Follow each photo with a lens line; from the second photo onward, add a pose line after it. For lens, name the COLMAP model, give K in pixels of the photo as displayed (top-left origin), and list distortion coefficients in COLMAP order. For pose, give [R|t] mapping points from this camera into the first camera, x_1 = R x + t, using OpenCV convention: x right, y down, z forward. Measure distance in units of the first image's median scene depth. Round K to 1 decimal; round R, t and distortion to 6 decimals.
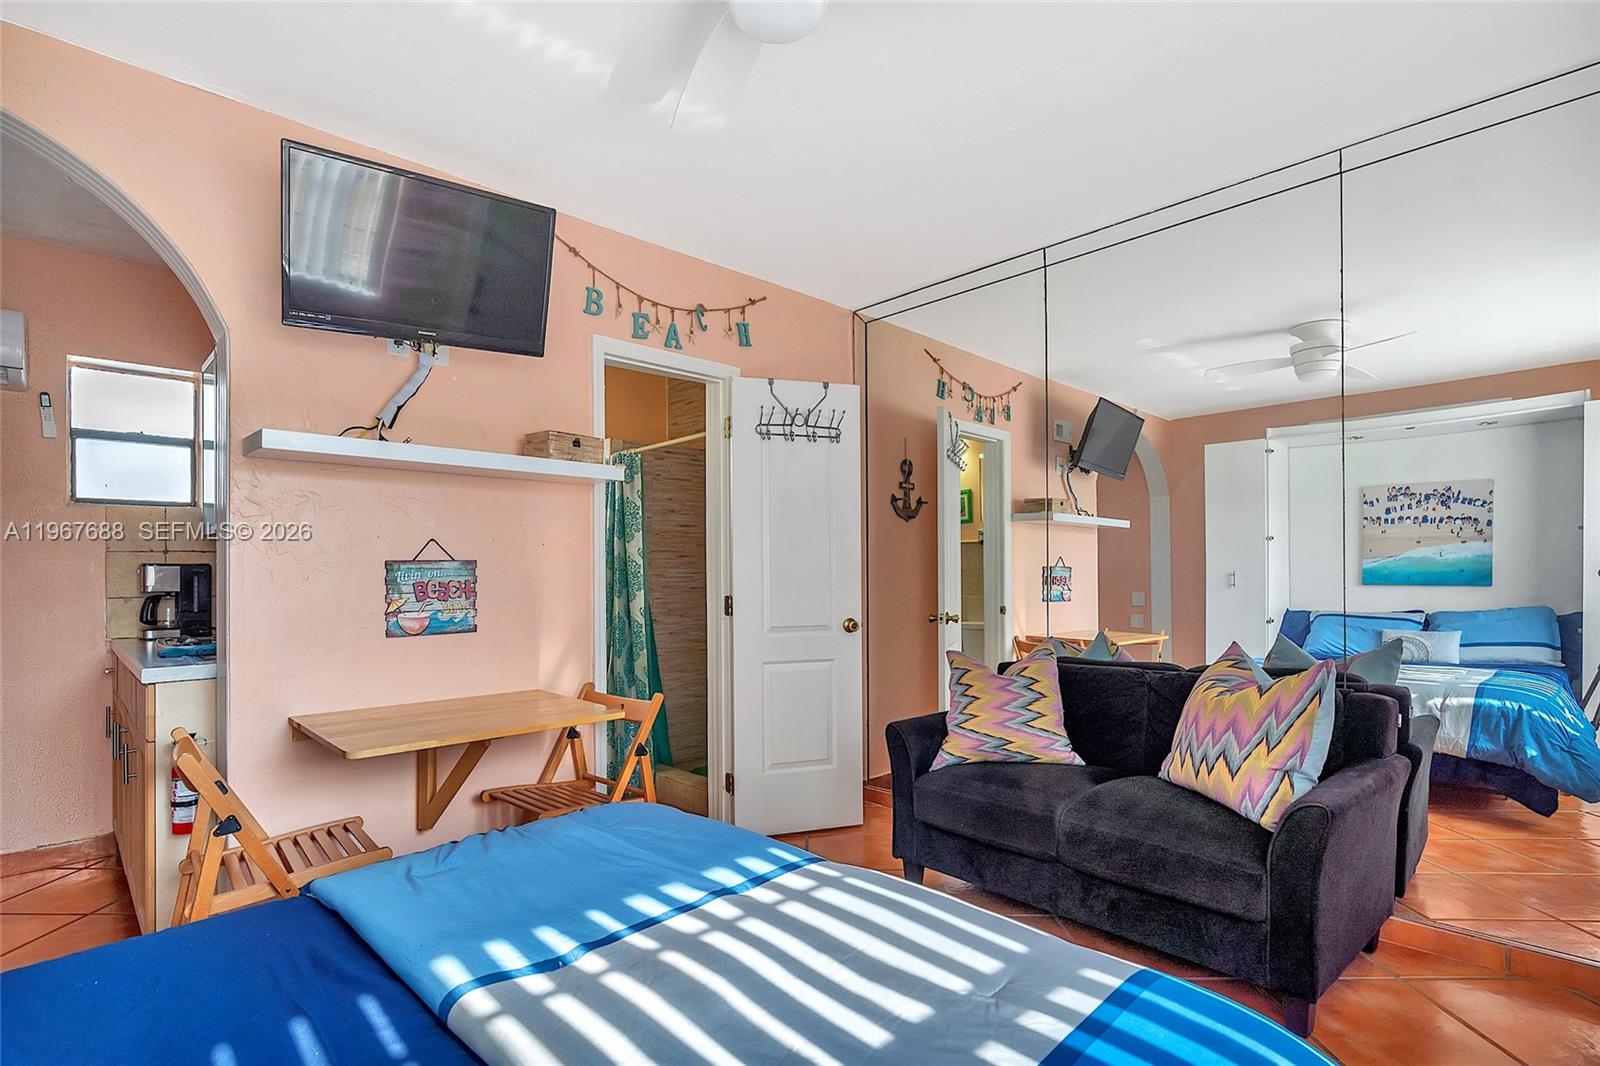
lens RADIAL K [[752.5, 0, 788.0], [0, 752.5, 585.3], [0, 0, 1]] dist [-0.000936, -0.000642]
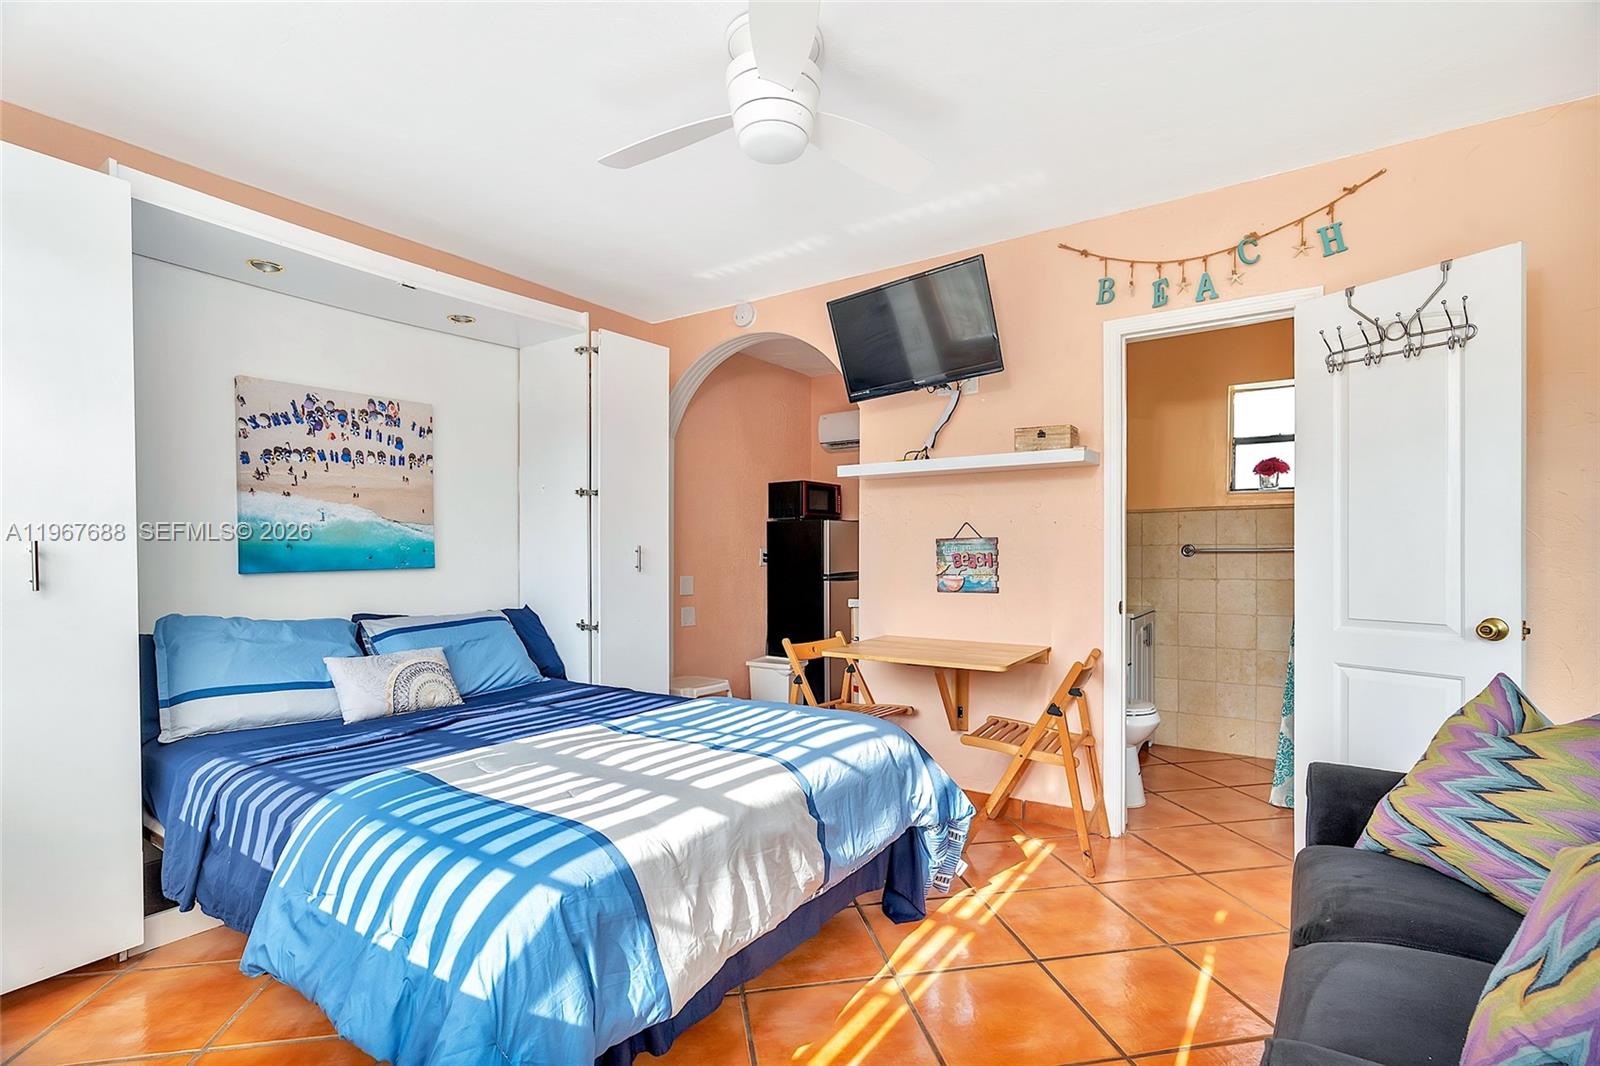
lens RADIAL K [[752.5, 0, 807.4], [0, 752.5, 557.6], [0, 0, 1]] dist [-0.000936, -0.000642]
pose [[0.216902, 0.016856, -0.976048, 0.636343], [-0.013491, 0.999807, 0.014269, -0.010764], [0.976100, 0.010073, 0.217088, 0.336157]]
